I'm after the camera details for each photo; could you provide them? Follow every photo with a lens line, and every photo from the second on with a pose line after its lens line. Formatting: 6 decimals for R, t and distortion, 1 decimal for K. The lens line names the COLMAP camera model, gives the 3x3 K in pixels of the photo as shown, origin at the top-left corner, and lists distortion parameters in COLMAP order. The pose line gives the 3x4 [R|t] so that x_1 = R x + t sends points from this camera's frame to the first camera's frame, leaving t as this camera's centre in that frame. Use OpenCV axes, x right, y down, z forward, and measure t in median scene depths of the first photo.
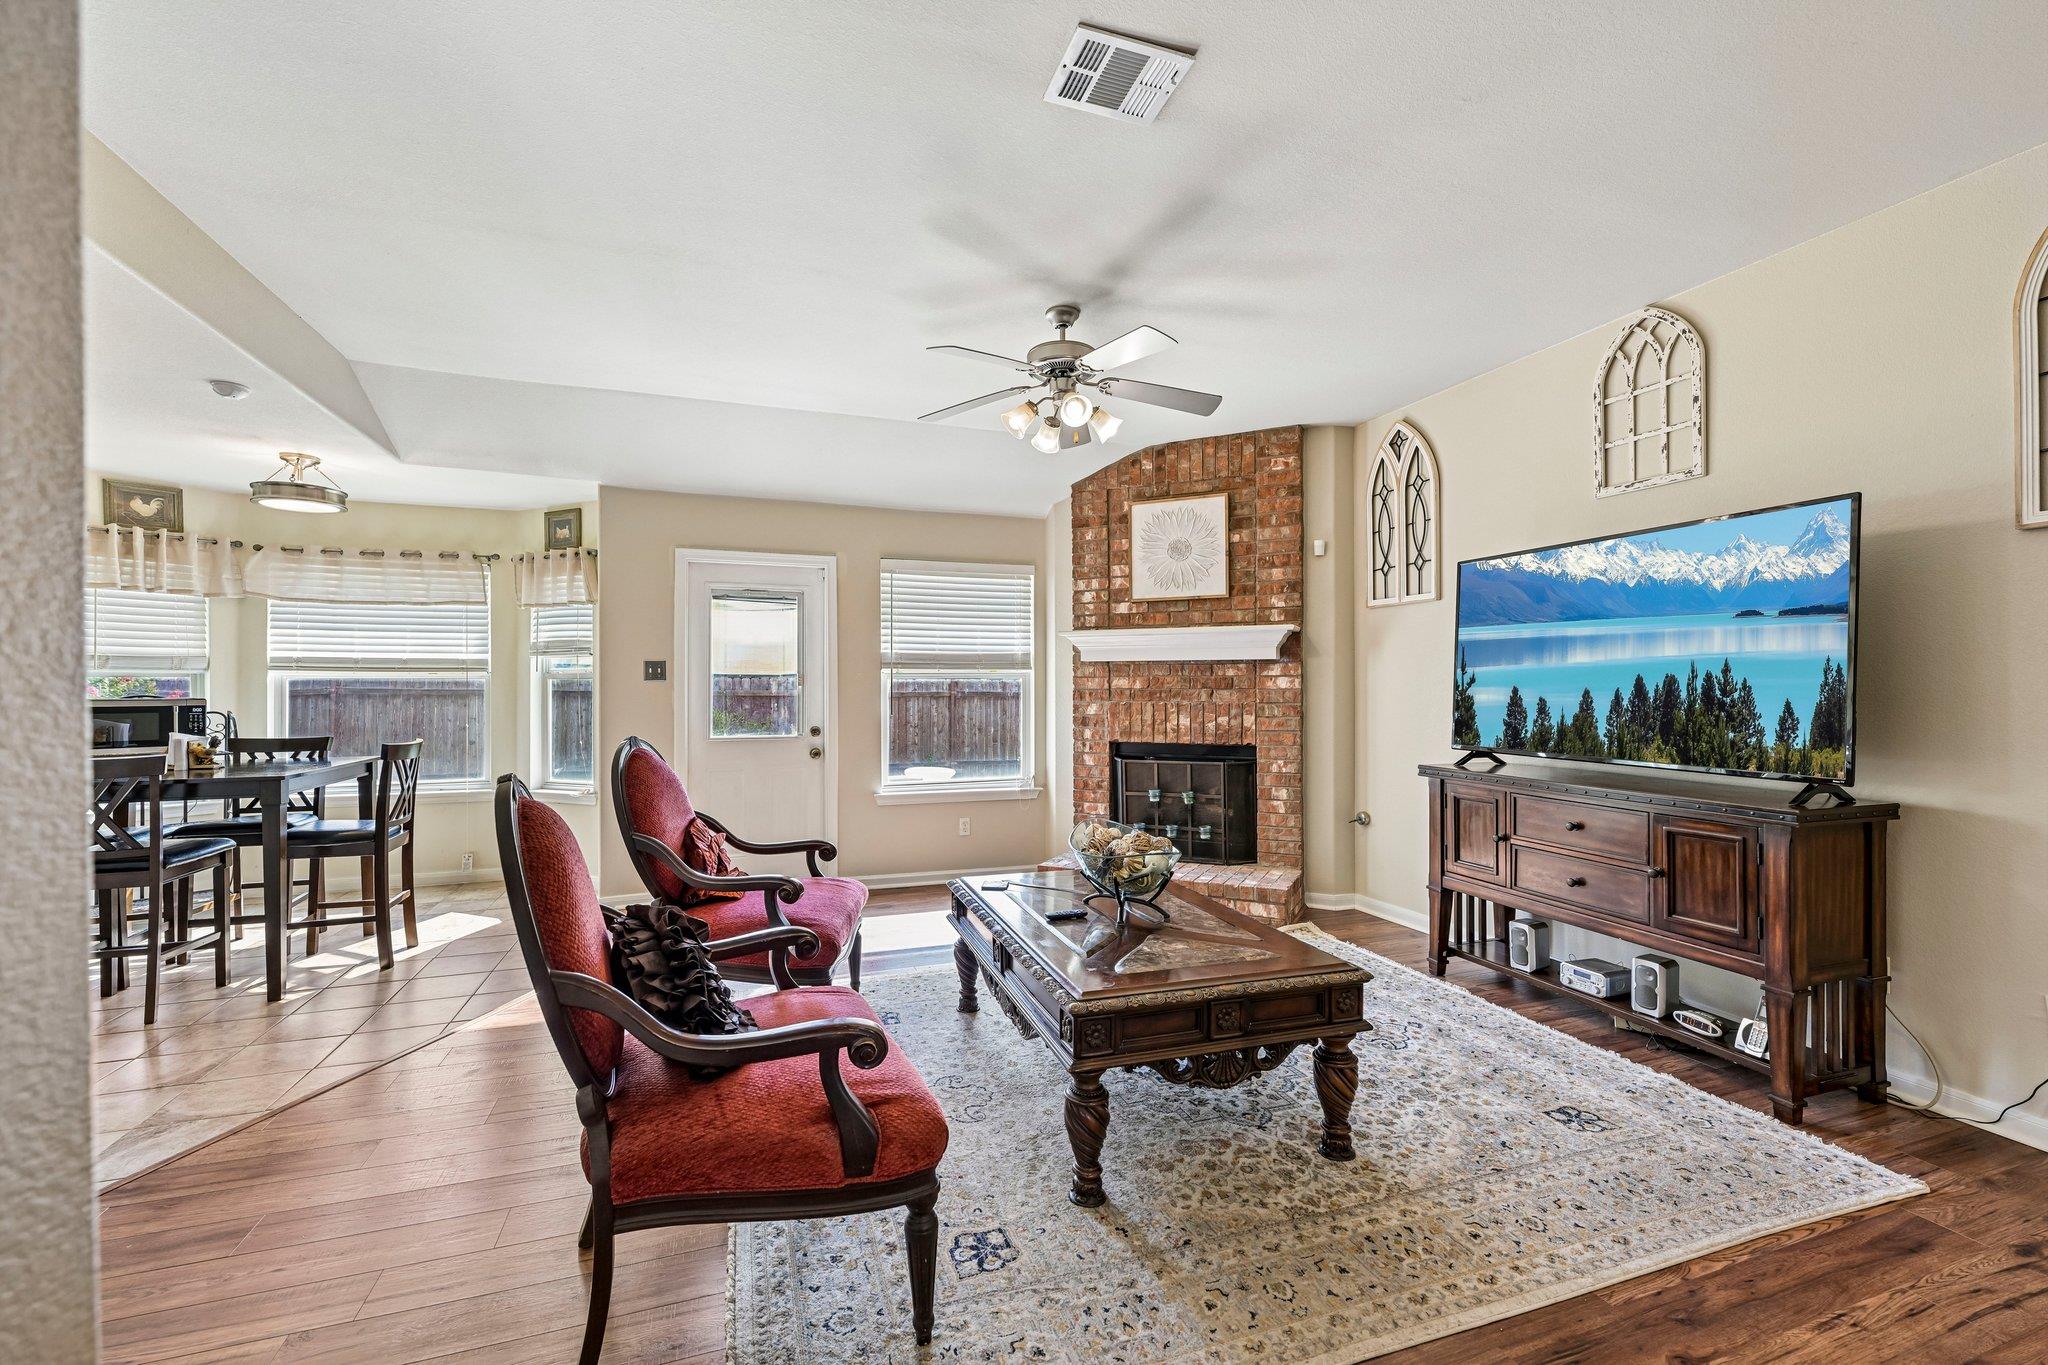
lens RADIAL K [[841.7, 0, 1022.7], [0, 841.7, 684.2], [0, 0, 1]] dist [-0.001054, 0.000093]
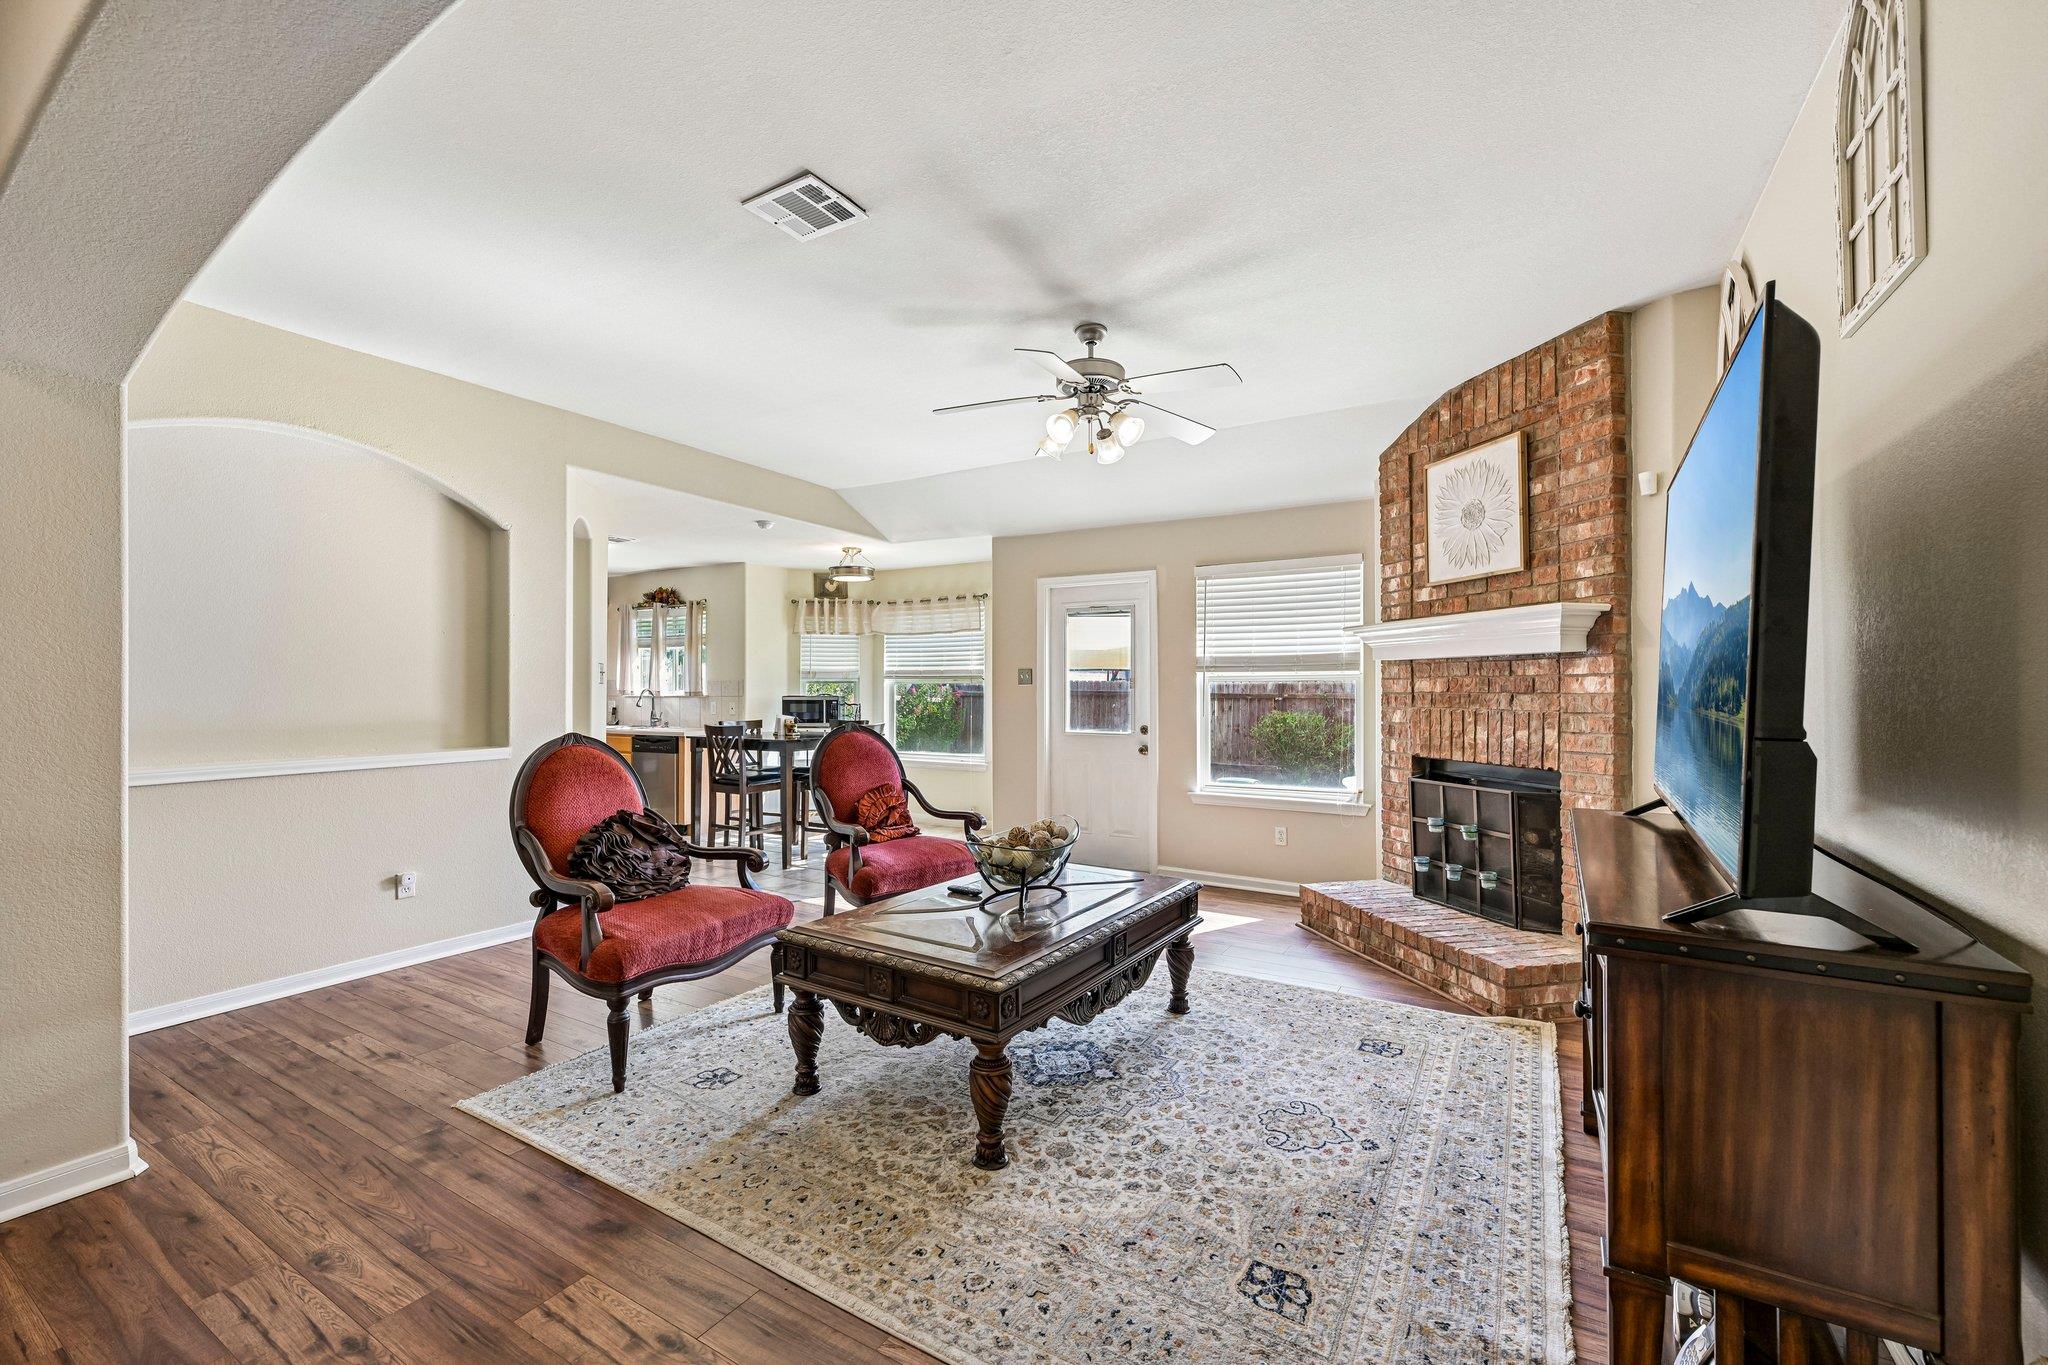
lens RADIAL K [[841.7, 0, 1022.7], [0, 841.7, 684.2], [0, 0, 1]] dist [-0.001054, 0.000093]
pose [[0.638324, -0.003279, -0.769761, 0.523684], [0.000984, 0.999994, -0.003443, -0.000284], [0.769767, 0.001440, 0.638323, 0.179138]]
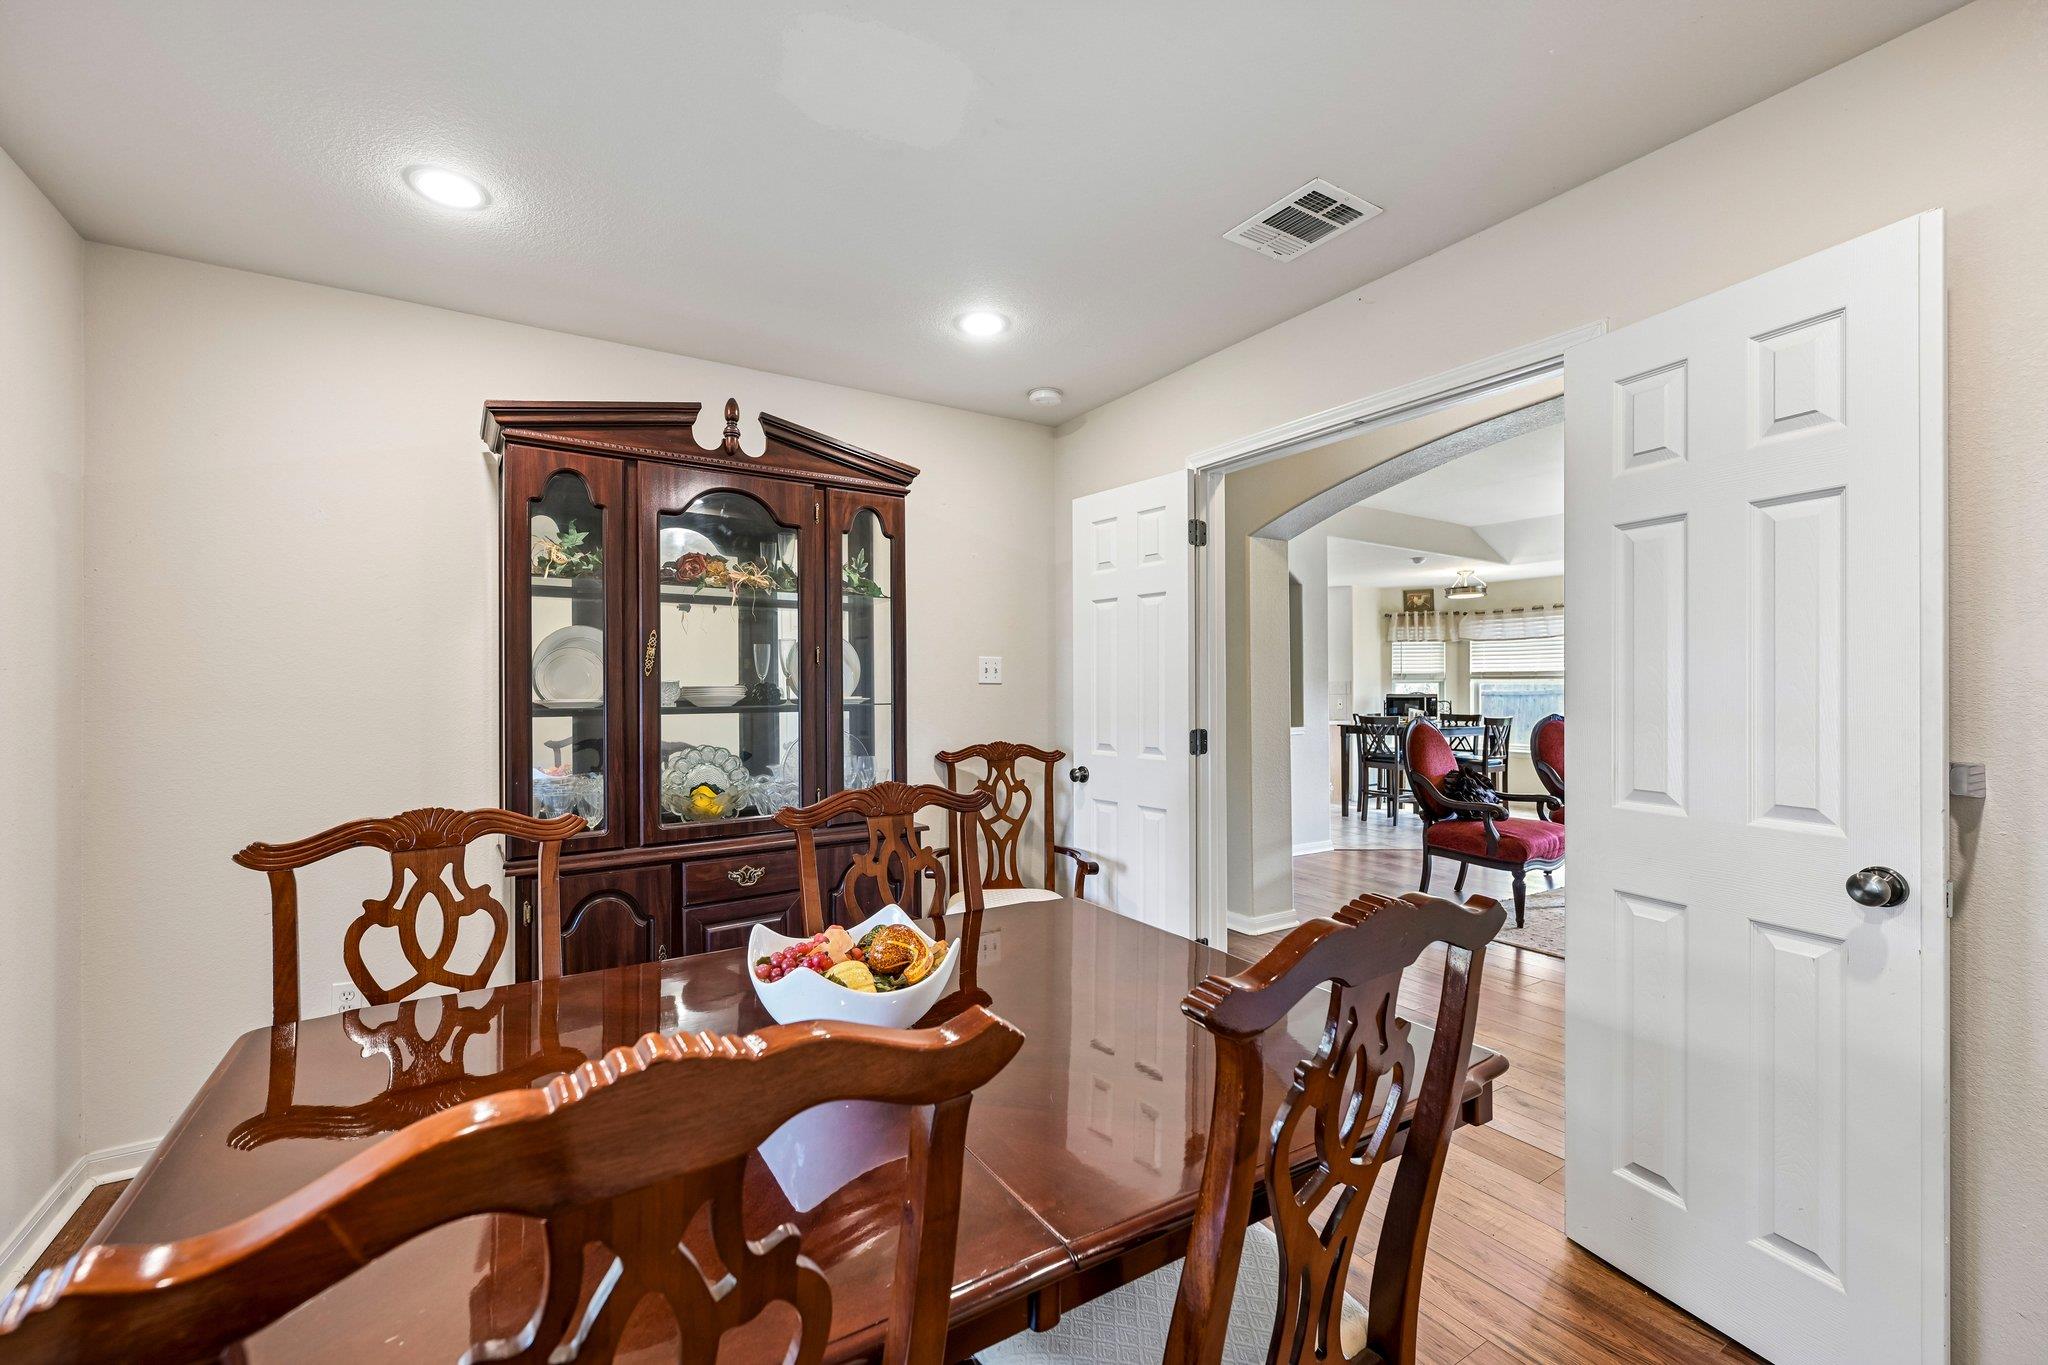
lens RADIAL K [[841.7, 0, 1022.7], [0, 841.7, 684.2], [0, 0, 1]] dist [-0.001054, 0.000093]
pose [[0.221768, -0.004270, -0.975090, 0.702087], [0.003001, 0.999989, -0.003697, -0.001756], [0.975095, -0.002106, 0.221778, -0.377520]]
